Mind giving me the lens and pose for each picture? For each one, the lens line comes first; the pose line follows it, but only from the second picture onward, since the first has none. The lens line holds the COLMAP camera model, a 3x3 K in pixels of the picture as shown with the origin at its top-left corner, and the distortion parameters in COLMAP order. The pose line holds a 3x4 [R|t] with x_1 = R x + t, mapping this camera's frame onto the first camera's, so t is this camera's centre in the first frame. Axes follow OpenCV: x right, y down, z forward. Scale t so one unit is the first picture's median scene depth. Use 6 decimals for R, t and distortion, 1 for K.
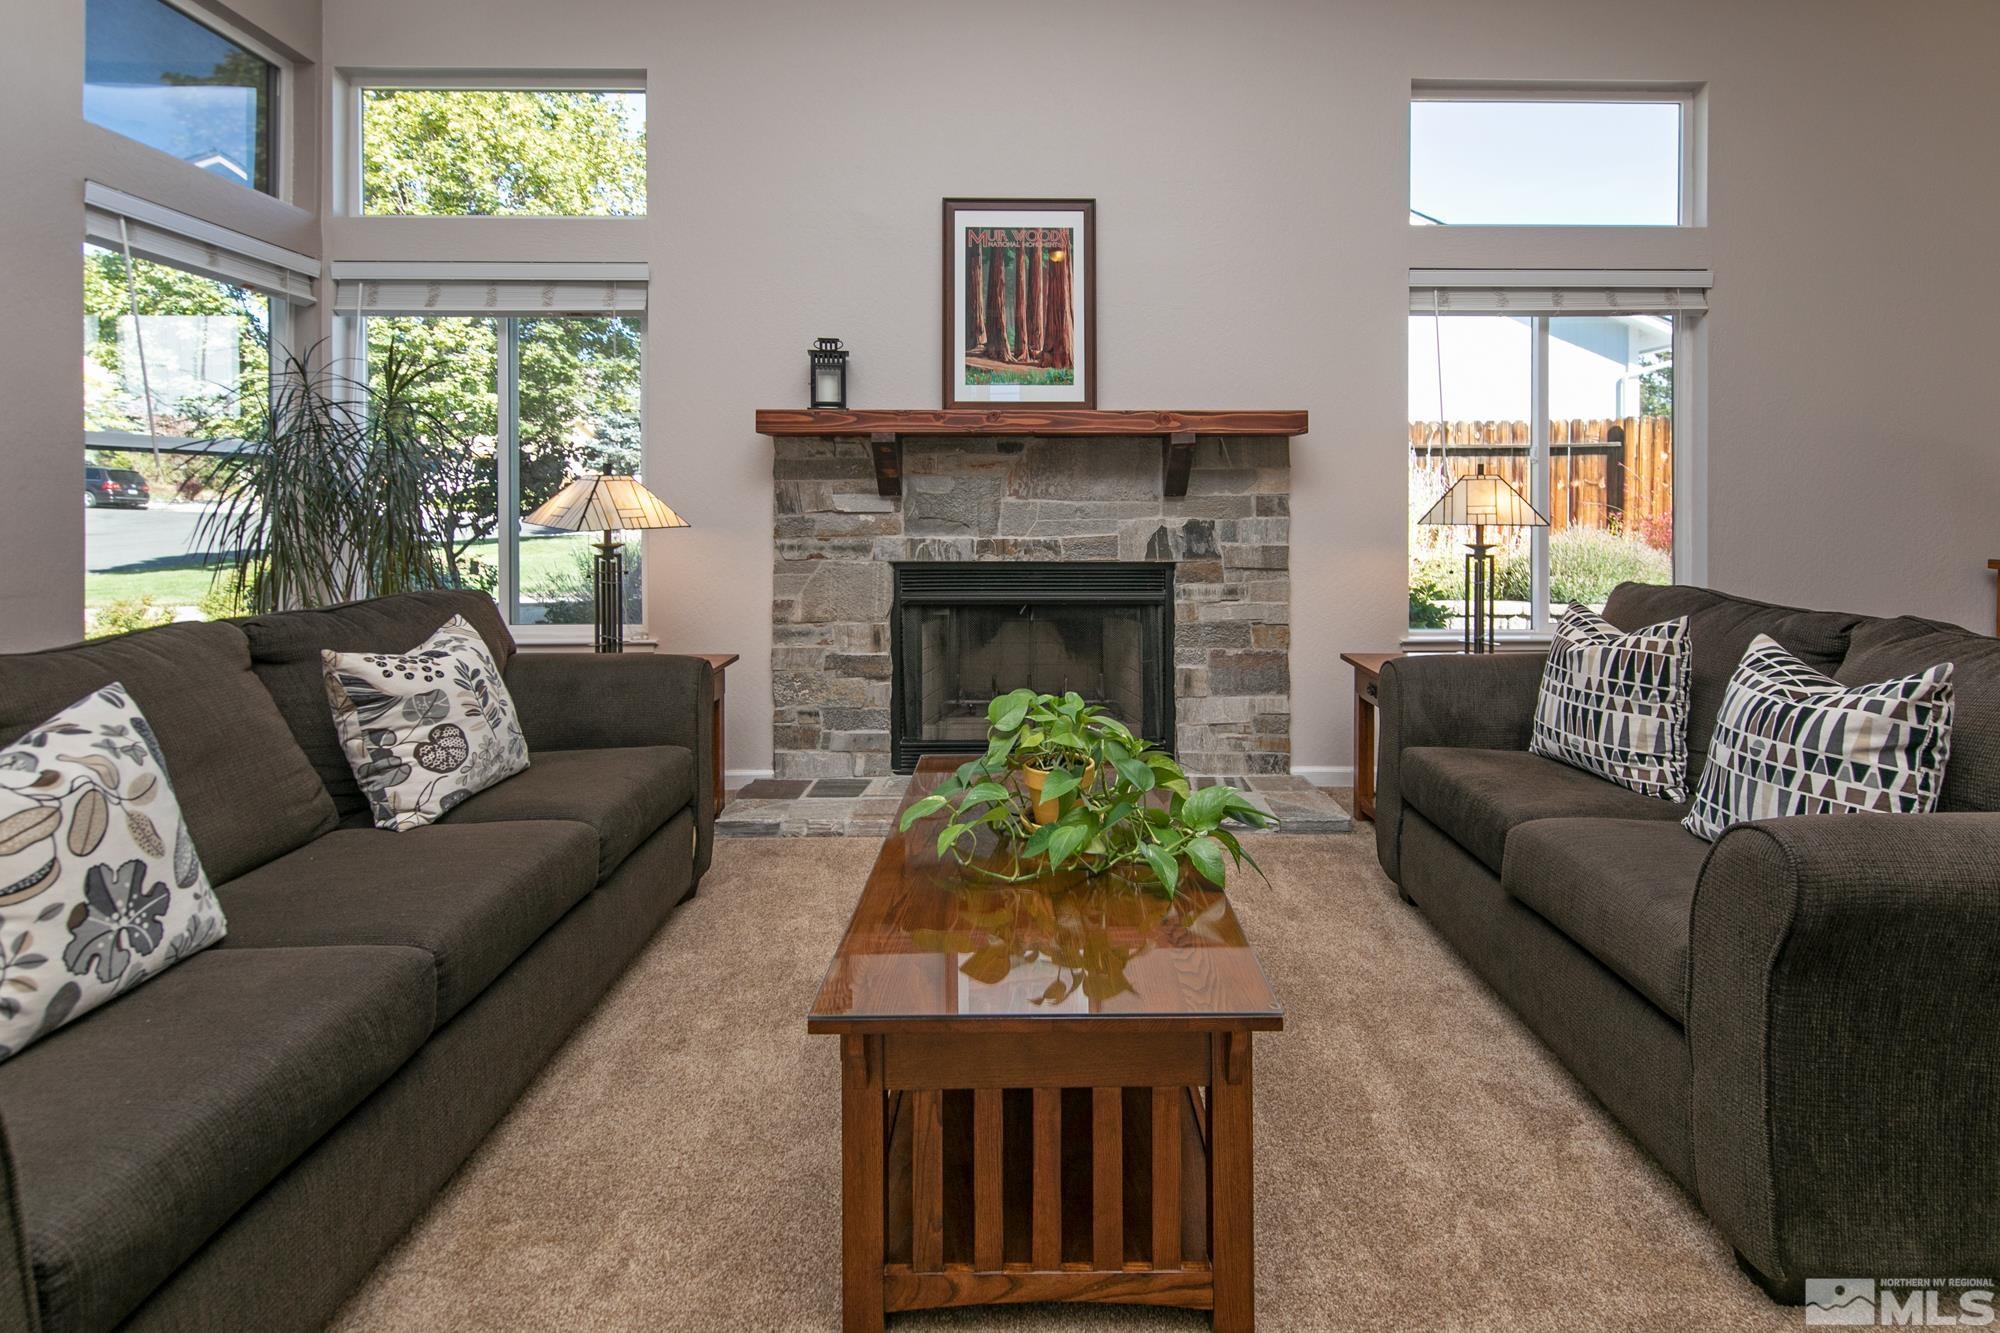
lens RADIAL K [[930.5, 0, 1022.1], [0, 930.5, 514.4], [0, 0, 1]] dist [0.005633, 0.000310]
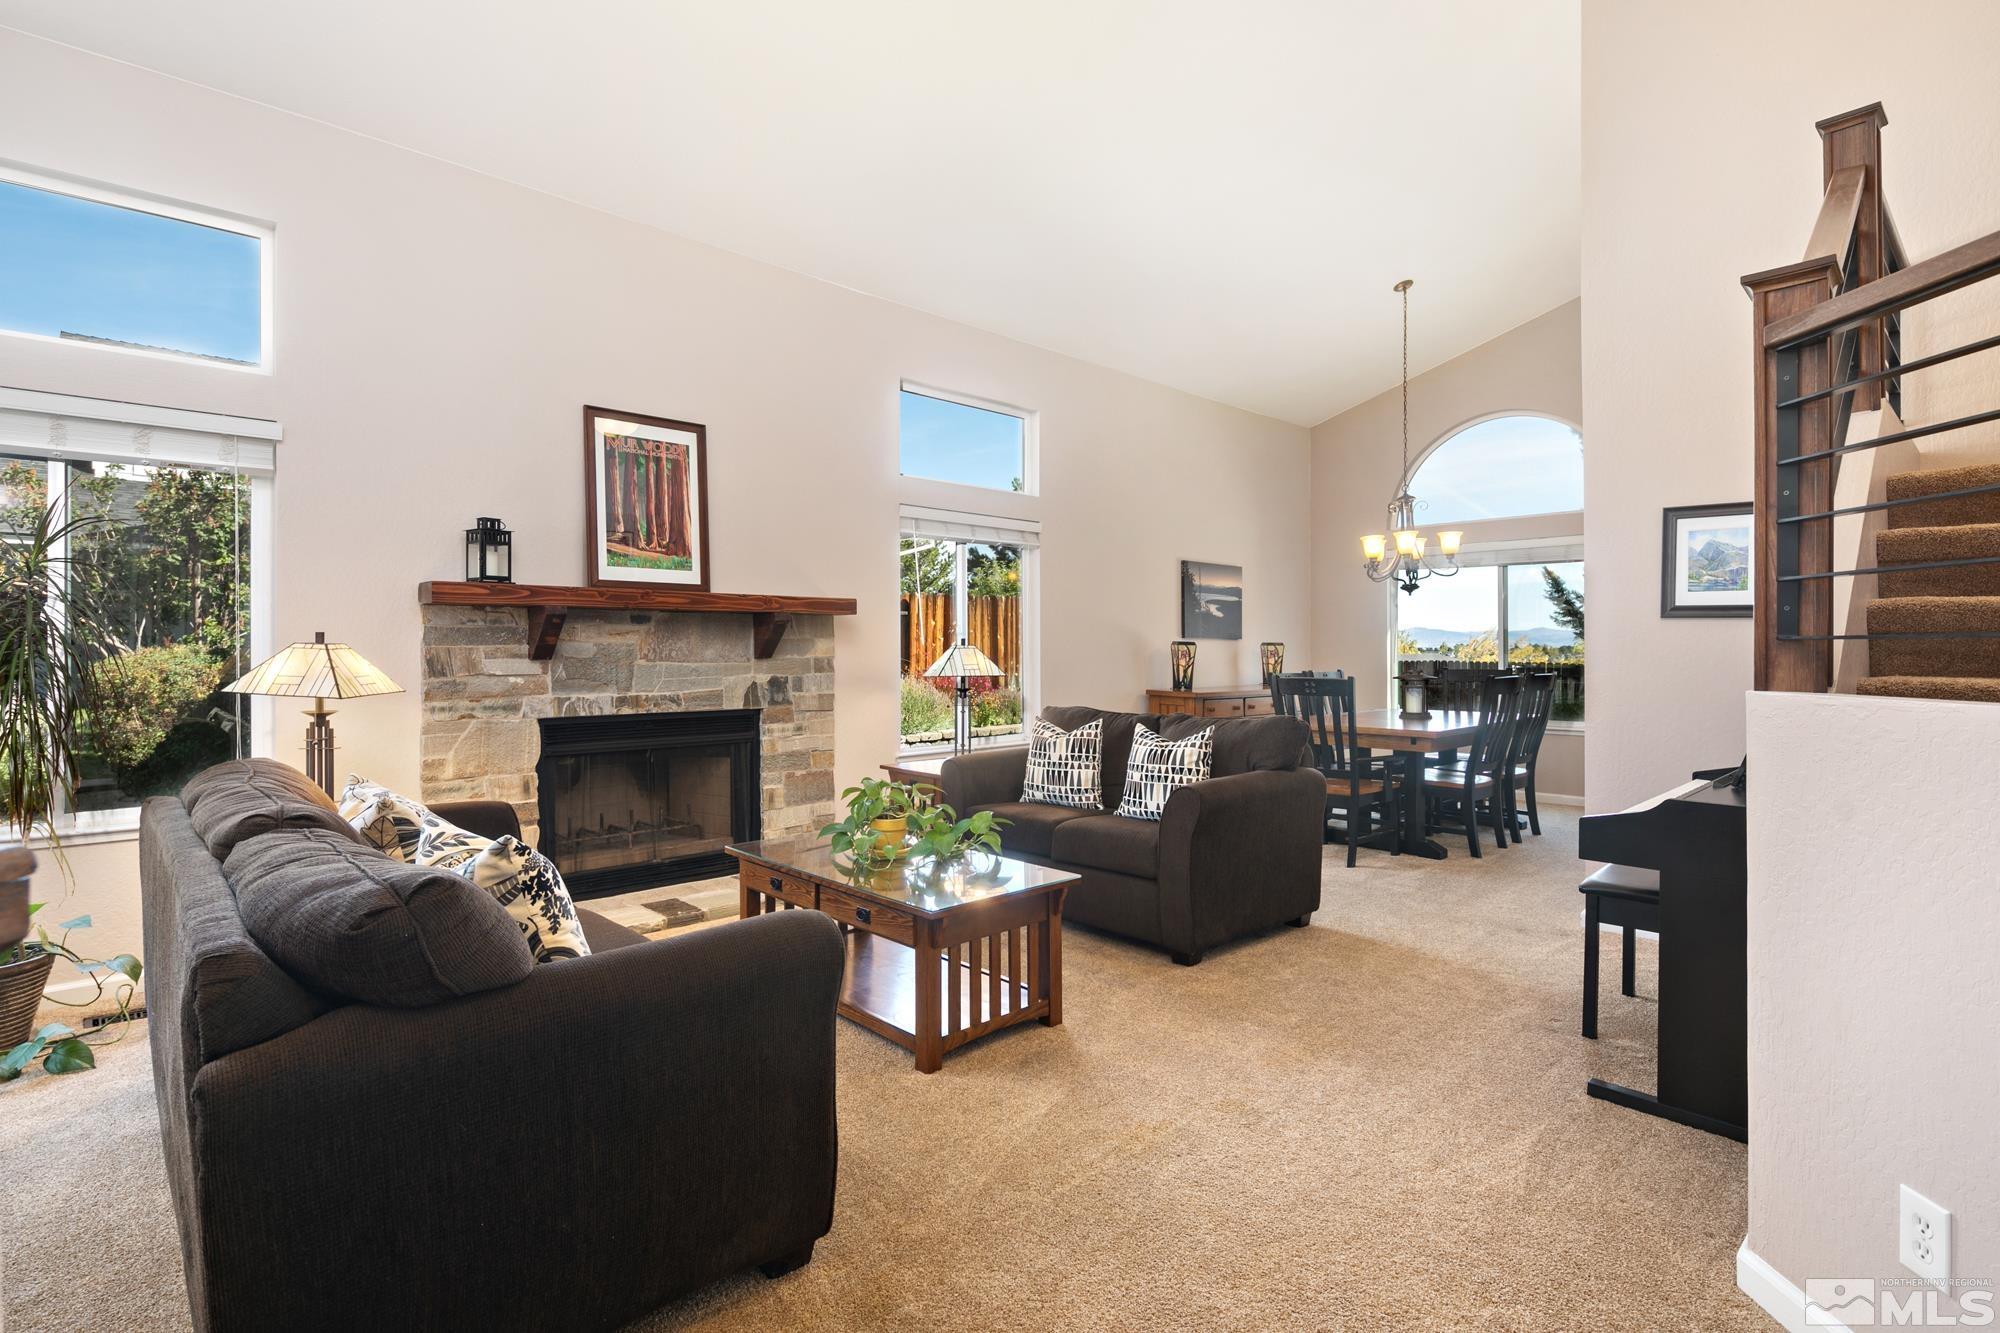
lens RADIAL K [[963.2, 0, 998.1], [0, 963.2, 664.0], [0, 0, 1]] dist [-0.000718, 0.000025]
pose [[0.735661, -0.009904, 0.677278, -0.522551], [0.012225, 0.999924, 0.001344, -0.009755], [-0.677240, 0.007291, 0.735726, -0.236190]]
